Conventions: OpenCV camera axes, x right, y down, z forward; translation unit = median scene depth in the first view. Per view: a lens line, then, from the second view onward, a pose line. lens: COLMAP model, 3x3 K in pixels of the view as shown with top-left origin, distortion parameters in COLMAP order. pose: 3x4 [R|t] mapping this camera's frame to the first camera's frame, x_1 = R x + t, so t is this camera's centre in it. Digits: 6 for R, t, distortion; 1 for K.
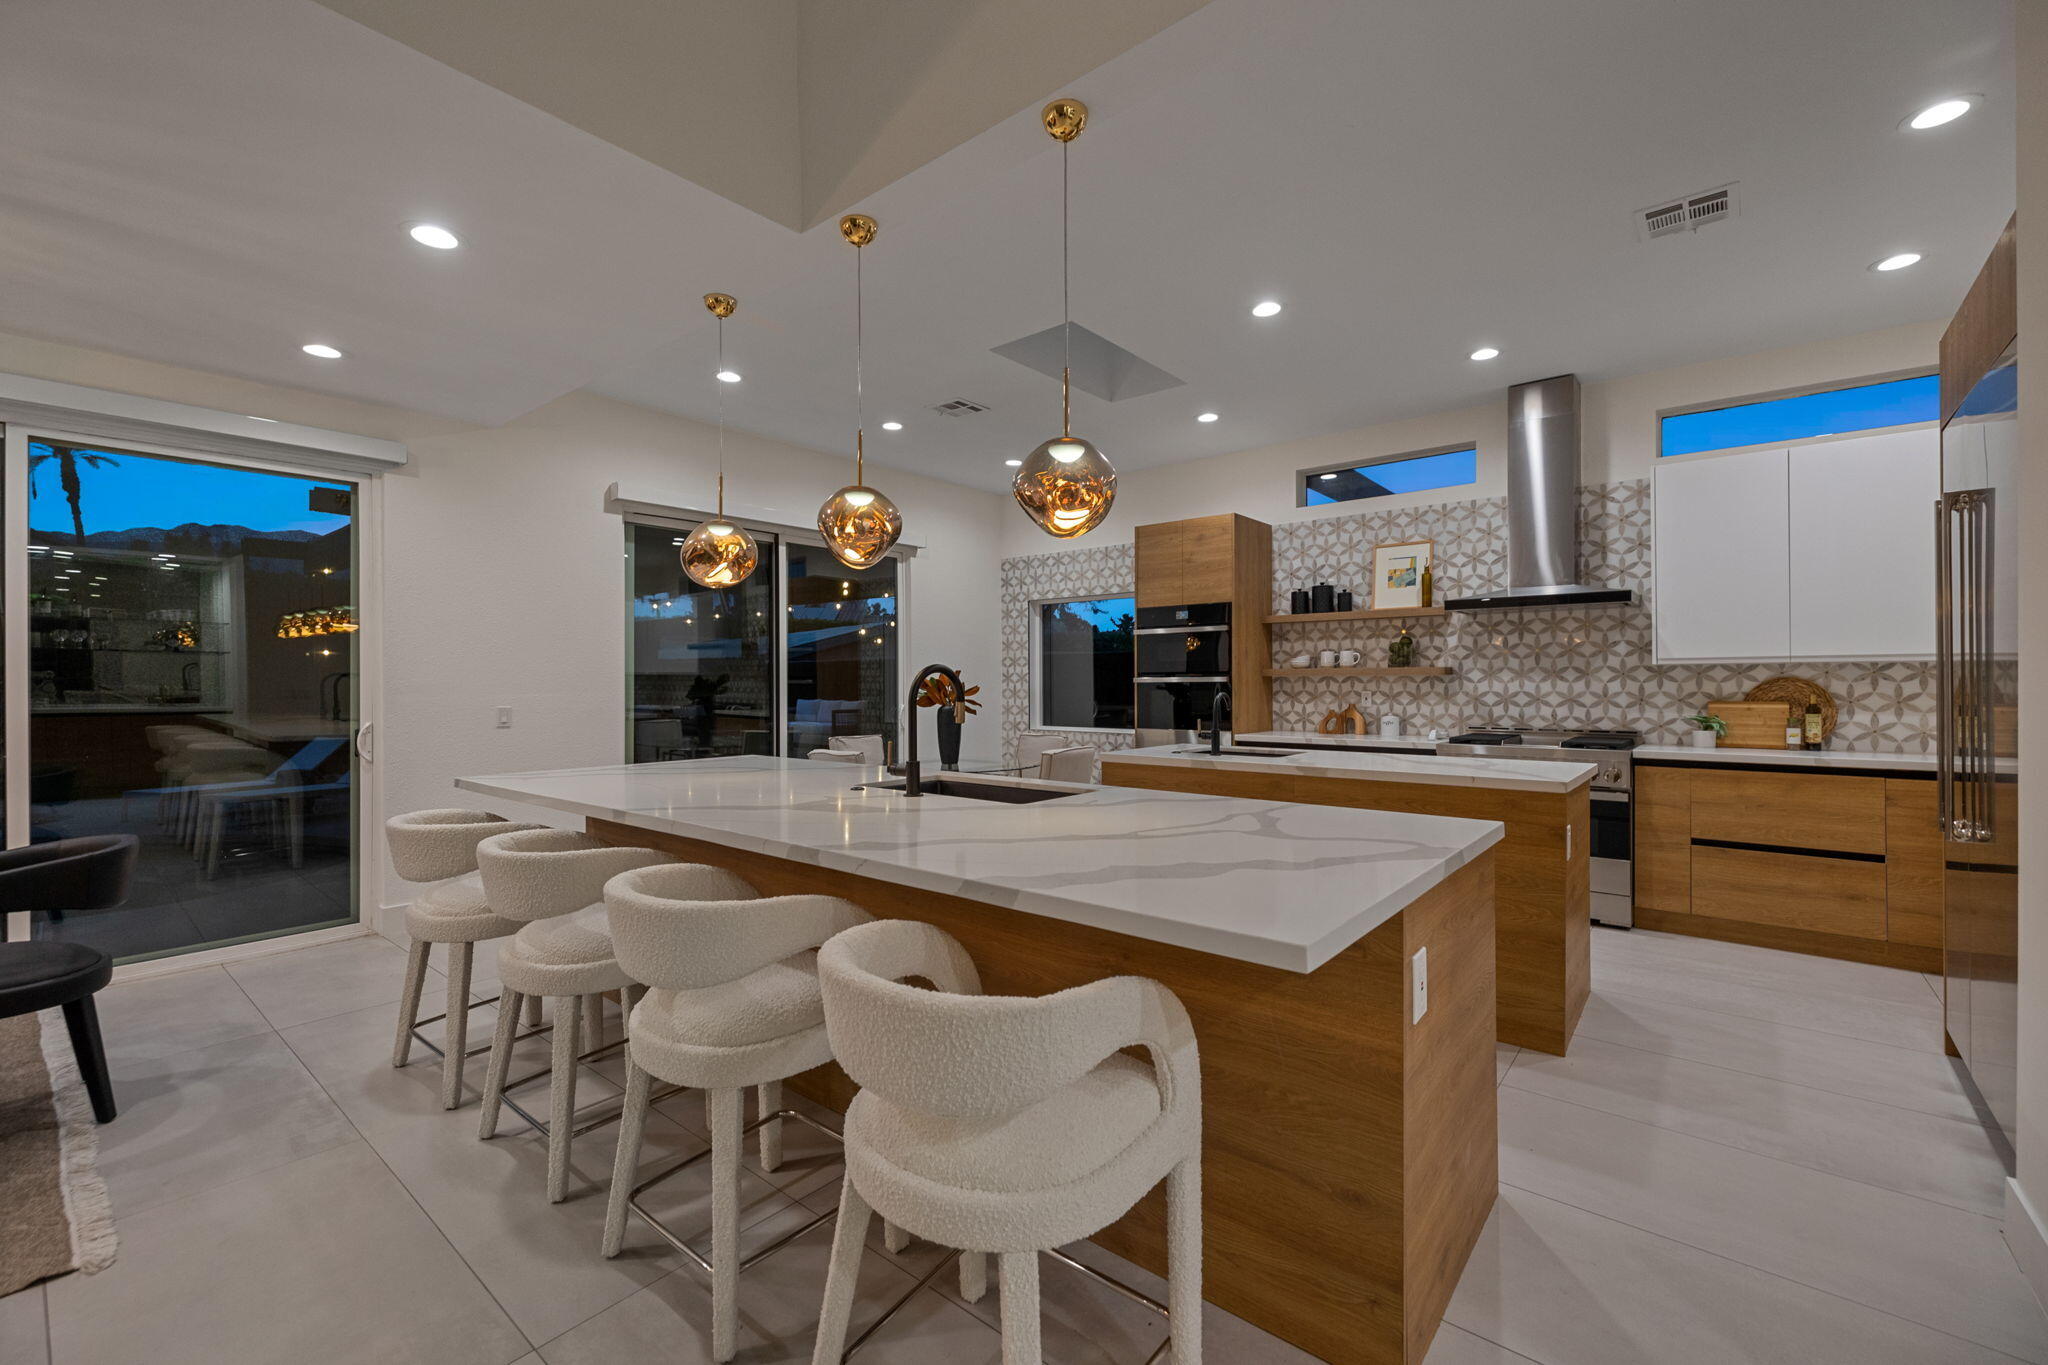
lens RADIAL K [[867.6, 0, 1020.0], [0, 867.6, 679.1], [0, 0, 1]] dist [0.000890, 0.001471]
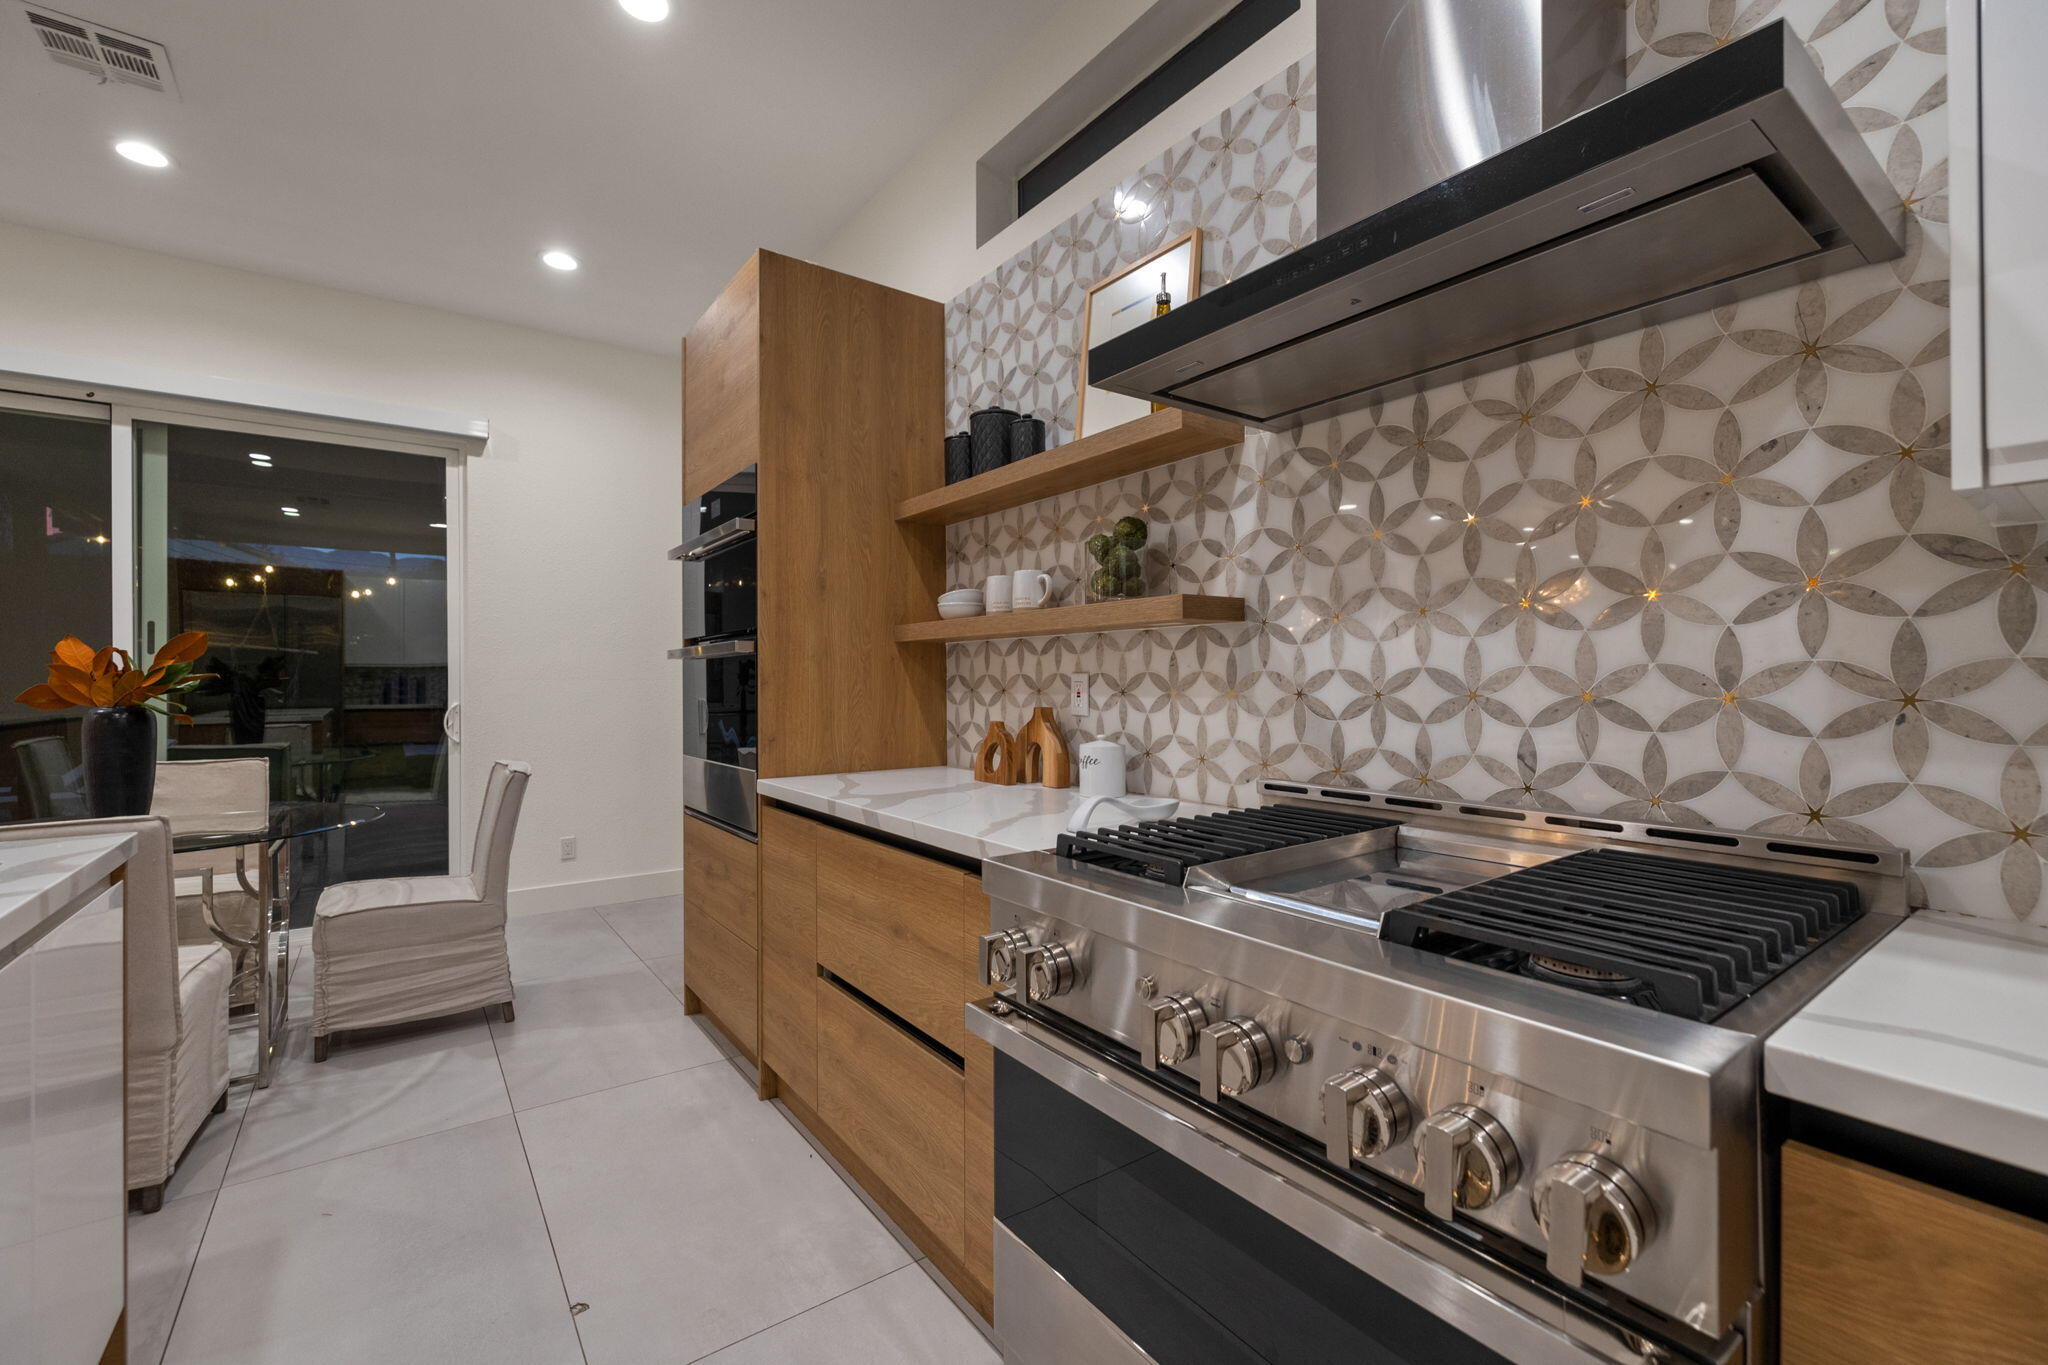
lens RADIAL K [[867.6, 0, 1015.2], [0, 867.6, 677.9], [0, 0, 1]] dist [0.000890, 0.001471]
pose [[0.970274, -0.001273, -0.242006, 0.488584], [0.001389, 0.999999, 0.000308, 0.016177], [0.242006, -0.000635, 0.970275, 0.652453]]
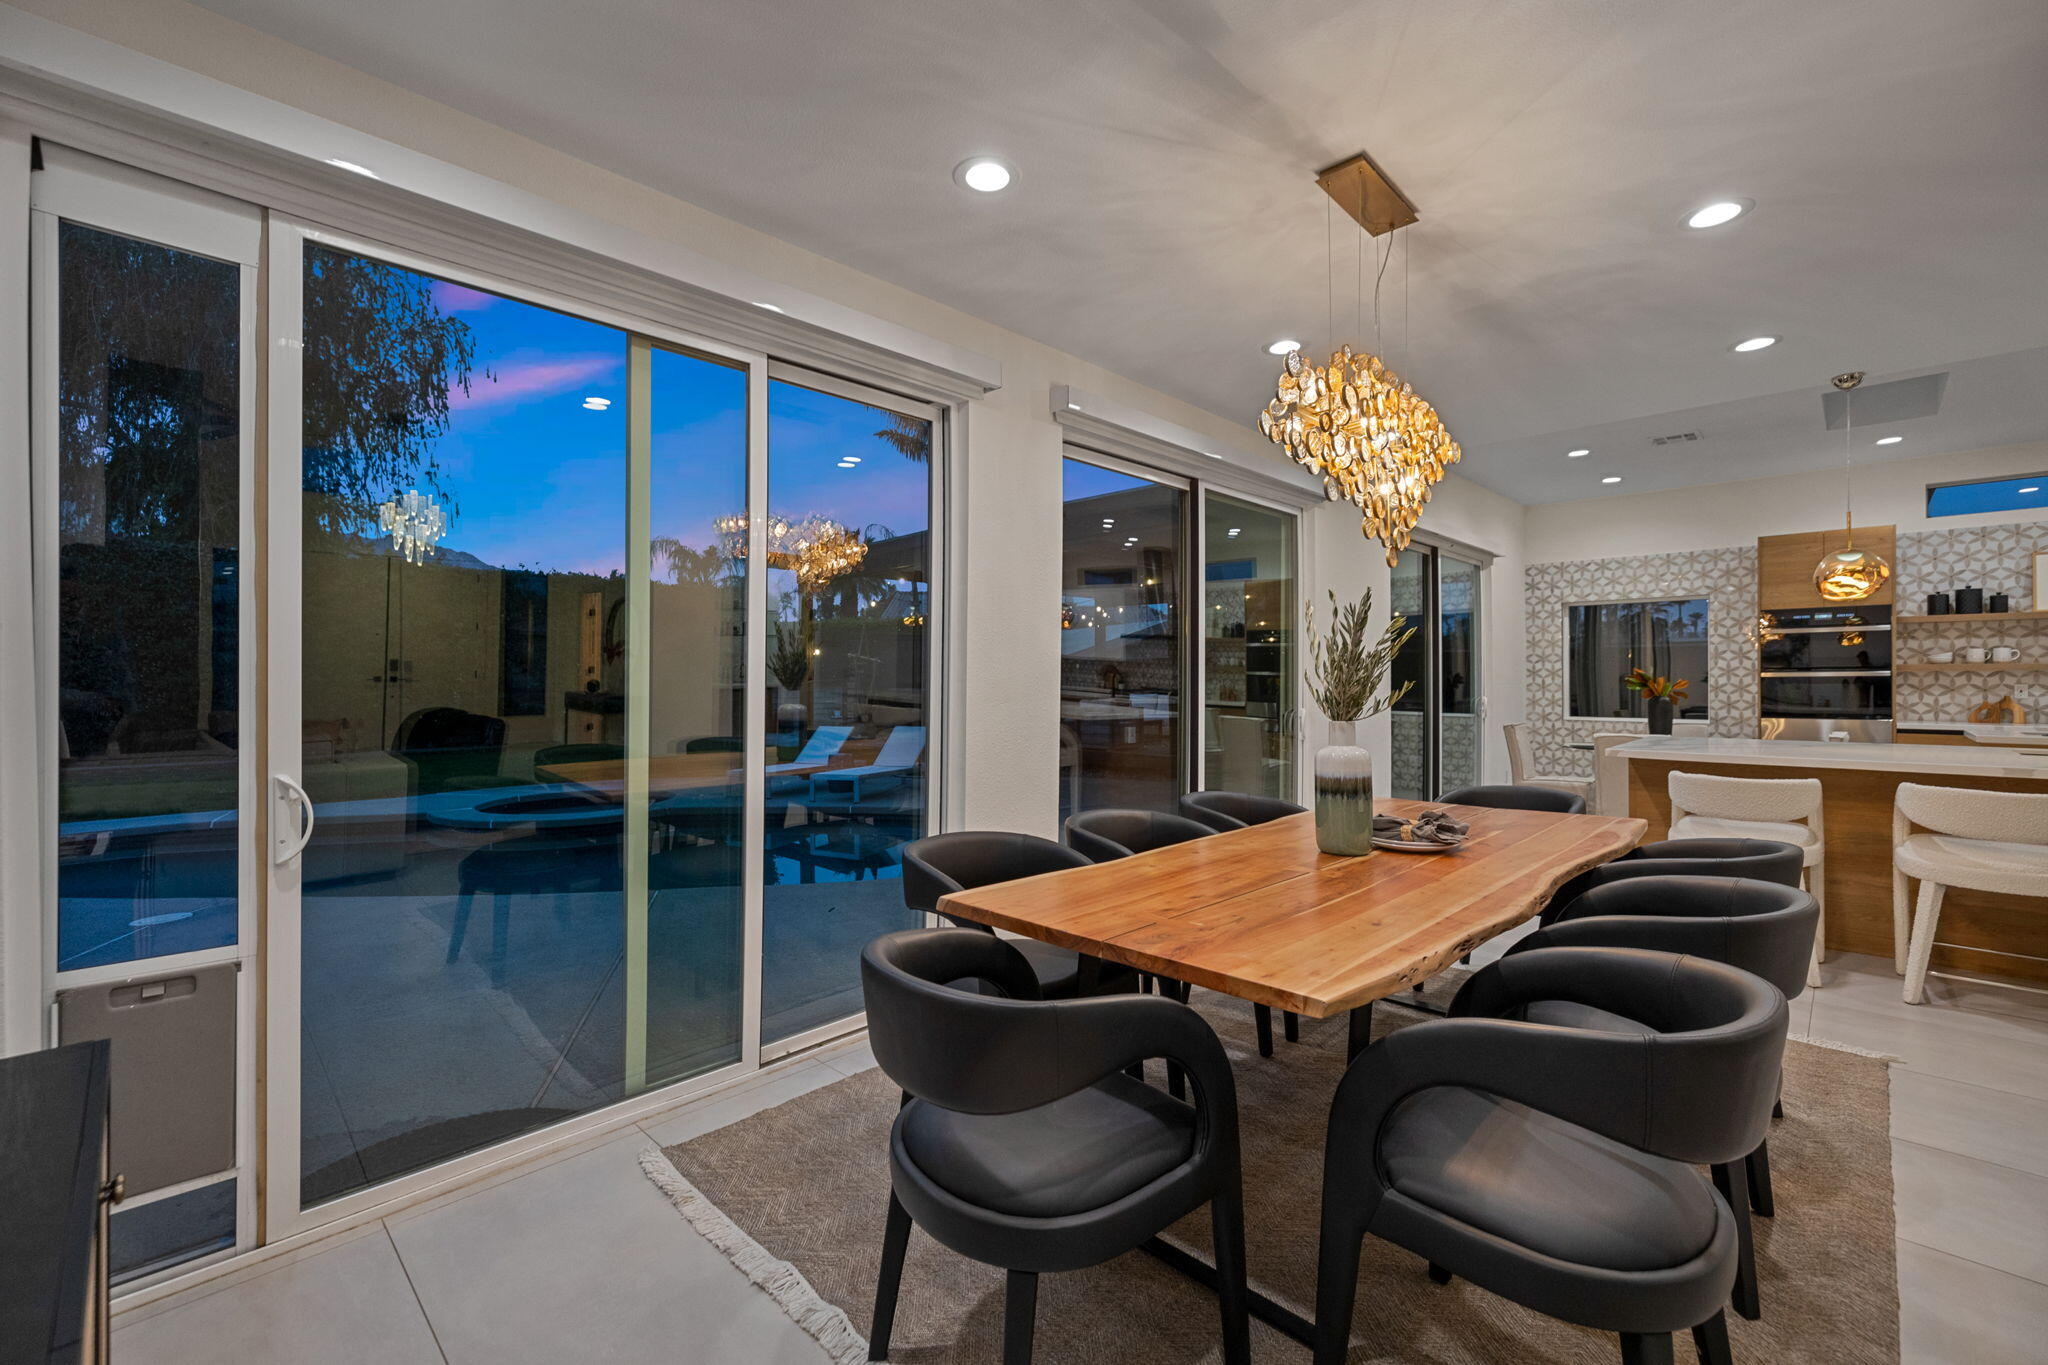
lens RADIAL K [[867.6, 0, 1026.3], [0, 867.6, 679.3], [0, 0, 1]] dist [0.000890, 0.001471]
pose [[0.997030, 0.000734, -0.077016, -0.815861], [-0.000449, 0.999993, 0.003715, 0.003964], [0.077018, -0.003670, 0.997023, -0.210477]]
